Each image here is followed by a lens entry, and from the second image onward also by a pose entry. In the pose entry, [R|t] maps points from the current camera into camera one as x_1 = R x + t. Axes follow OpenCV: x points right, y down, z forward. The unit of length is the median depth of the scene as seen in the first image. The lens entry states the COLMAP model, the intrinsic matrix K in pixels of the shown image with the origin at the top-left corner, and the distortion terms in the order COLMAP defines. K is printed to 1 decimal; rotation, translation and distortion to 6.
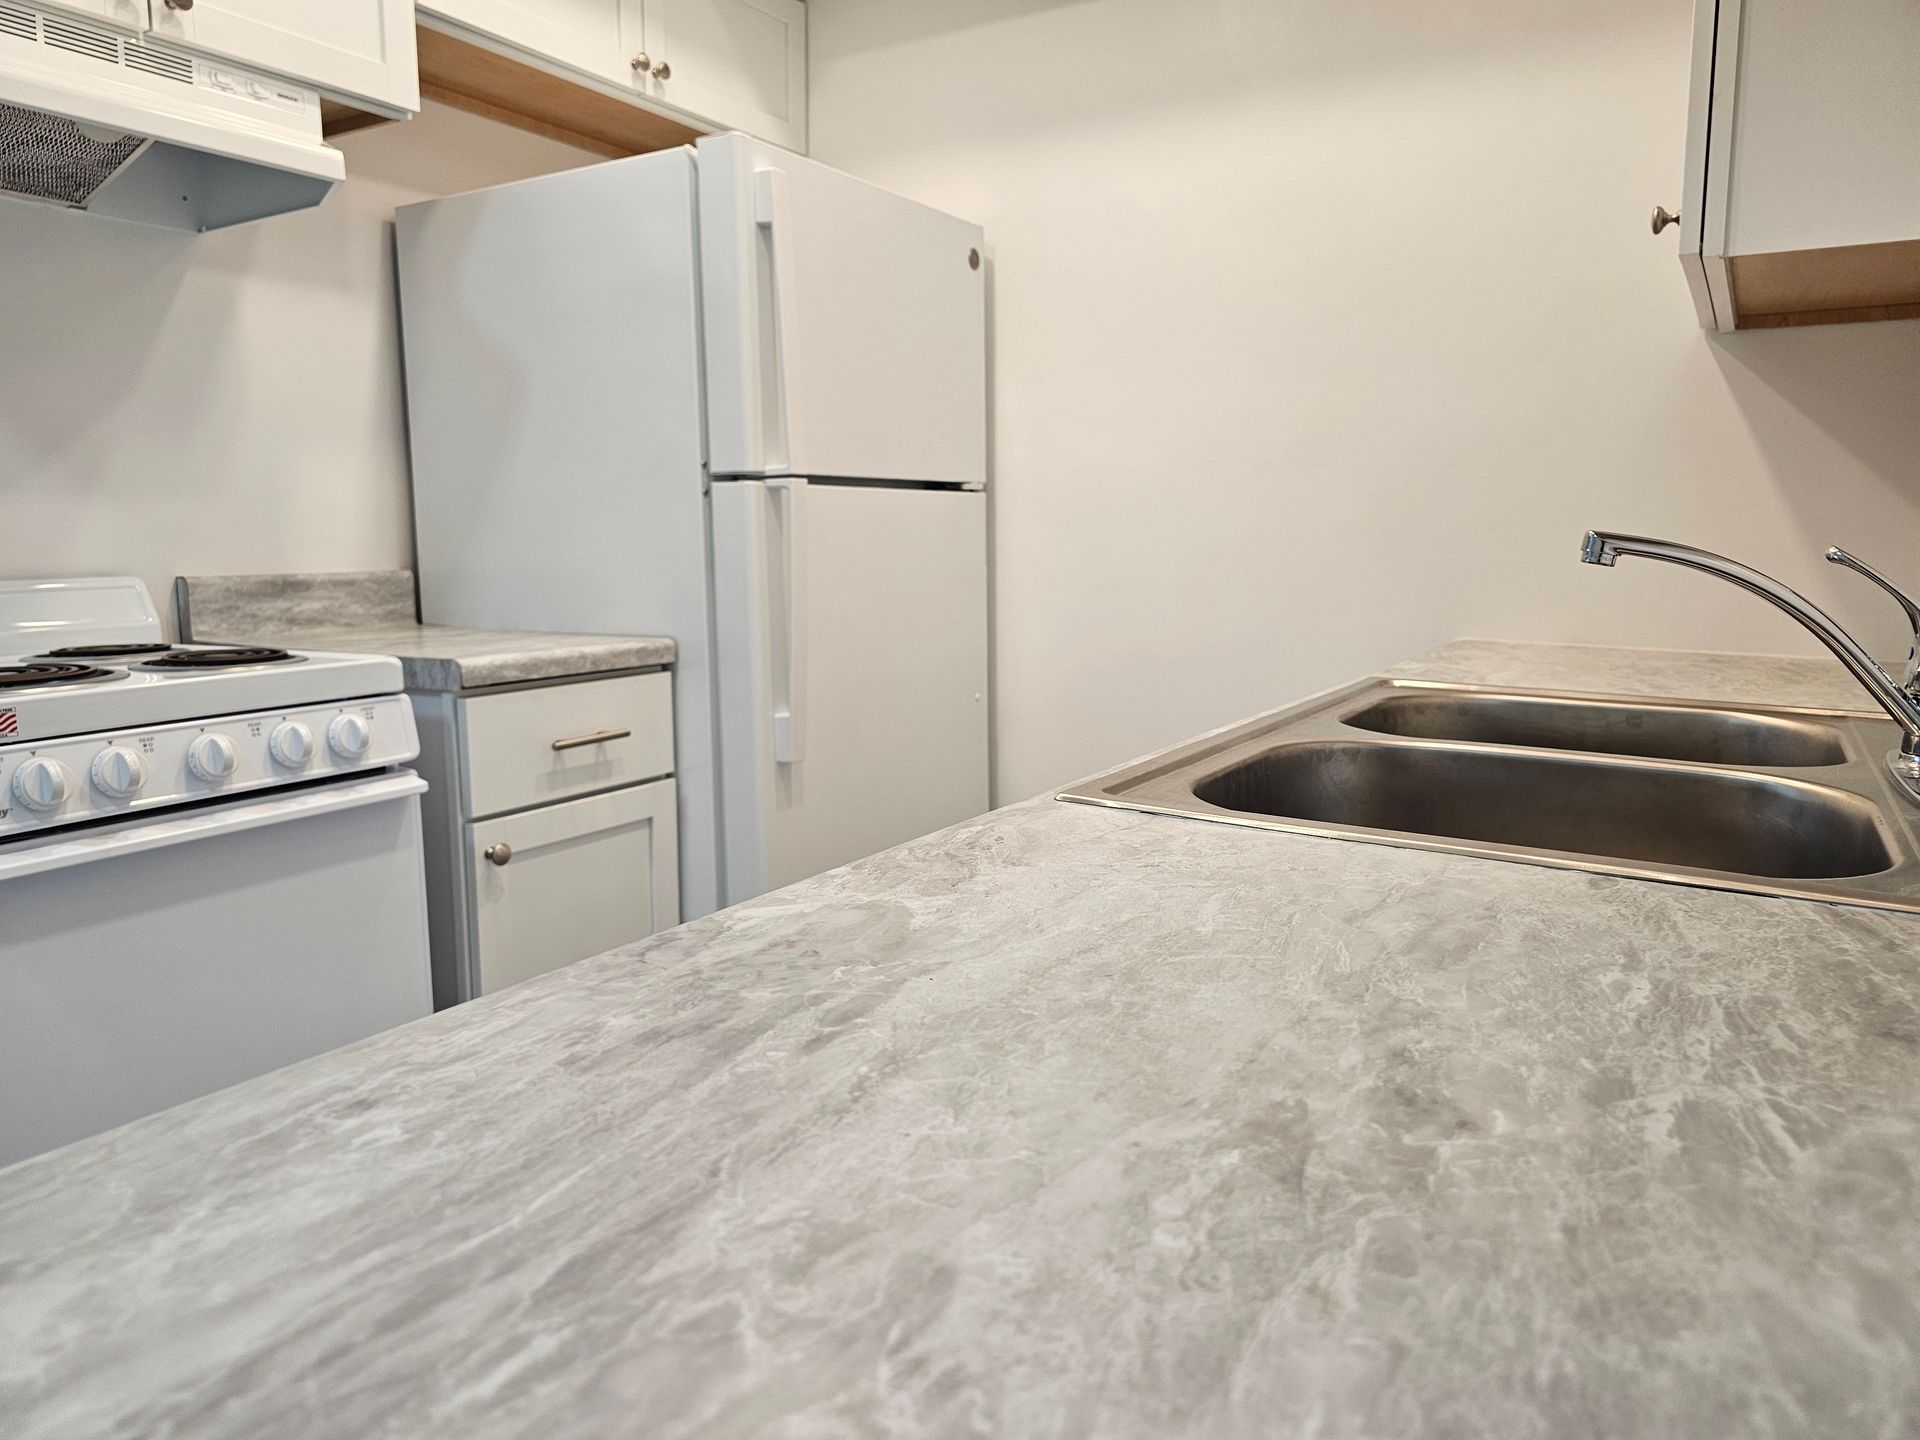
lens RADIAL K [[1280.8, 0, 958.2], [0, 1280.8, 725.0], [0, 0, 1]] dist [0.019908, -0.017916]
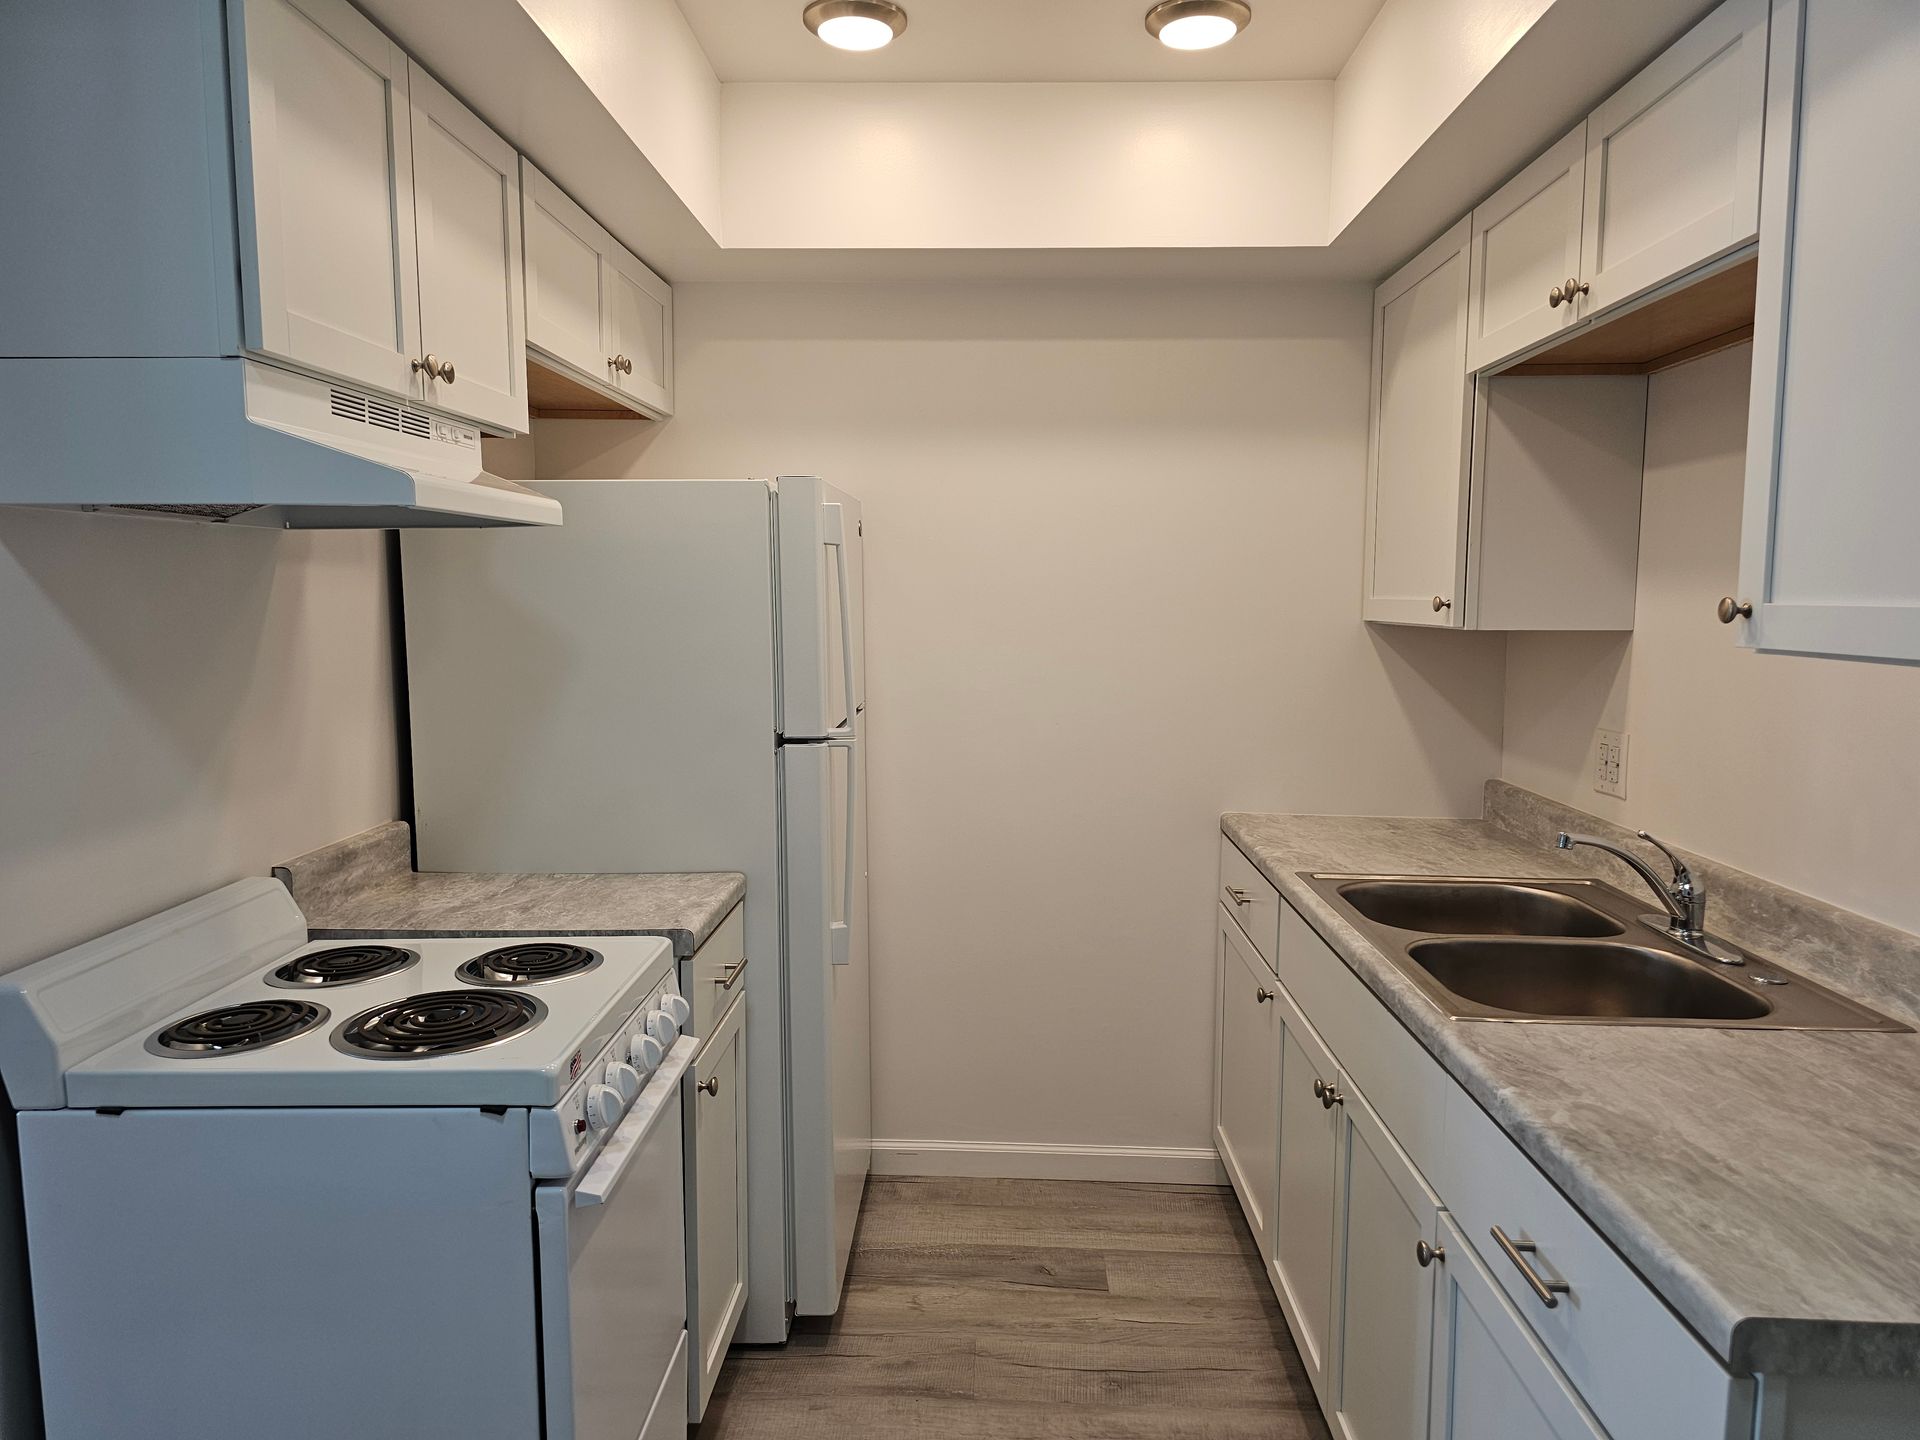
lens RADIAL K [[1280.8, 0, 949.7], [0, 1280.8, 720.5], [0, 0, 1]] dist [0.019908, -0.017916]
pose [[0.871789, -0.045960, 0.487721, -0.836274], [0.069580, 0.997113, -0.030409, -0.213971], [-0.484916, 0.060446, 0.872470, -0.178931]]
